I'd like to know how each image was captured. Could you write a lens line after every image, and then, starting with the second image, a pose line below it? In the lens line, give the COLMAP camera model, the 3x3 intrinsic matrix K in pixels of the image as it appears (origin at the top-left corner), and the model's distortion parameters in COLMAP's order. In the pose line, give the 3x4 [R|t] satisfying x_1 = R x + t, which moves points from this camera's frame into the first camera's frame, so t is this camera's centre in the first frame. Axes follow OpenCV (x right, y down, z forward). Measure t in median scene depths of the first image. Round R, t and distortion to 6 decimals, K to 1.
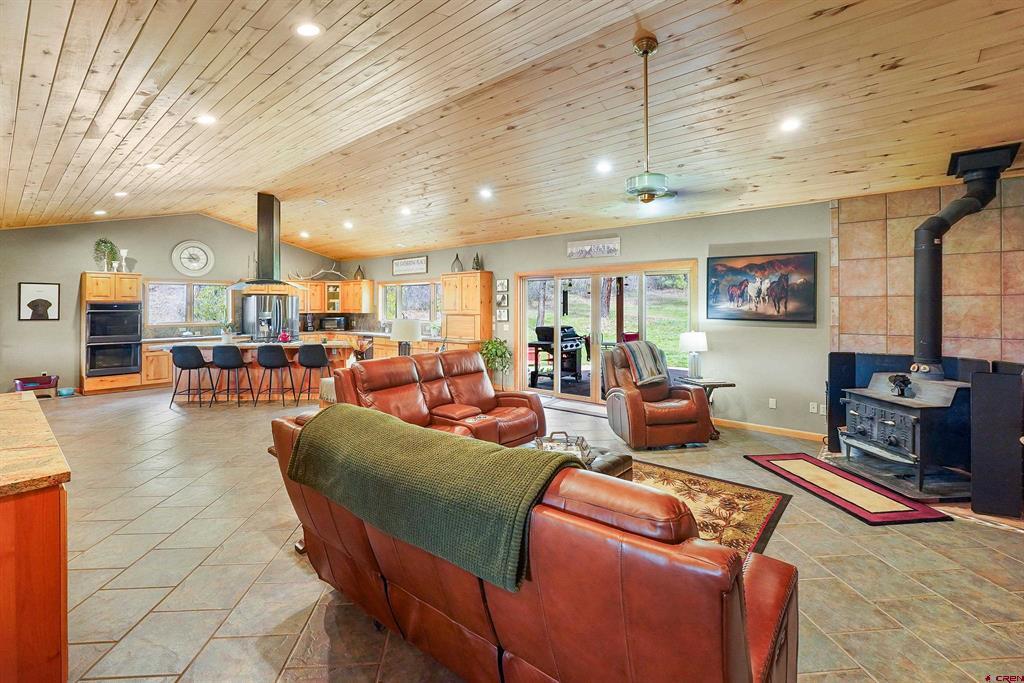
lens RADIAL K [[449.5, 0, 513.7], [0, 449.5, 301.3], [0, 0, 1]] dist [-0.016020, 0.004001]
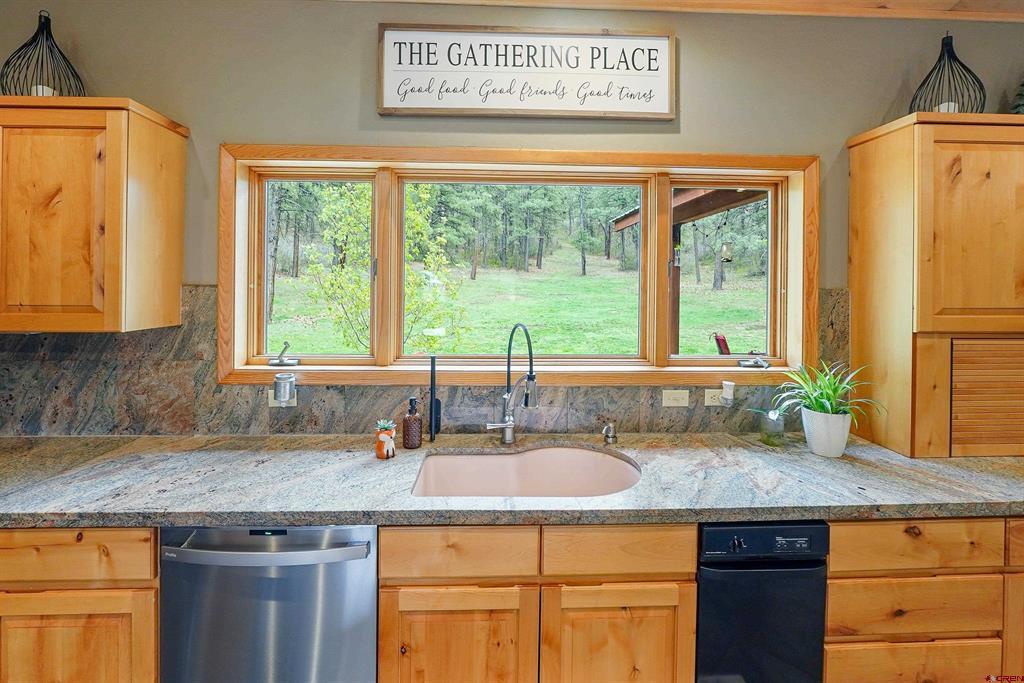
lens RADIAL K [[449.5, 0, 490.9], [0, 449.5, 338.2], [0, 0, 1]] dist [-0.016020, 0.004001]
pose [[0.737173, 0.007502, 0.675662, -0.454137], [-0.008380, 0.999963, -0.001960, 0.040119], [-0.675652, -0.004217, 0.737209, 1.077224]]
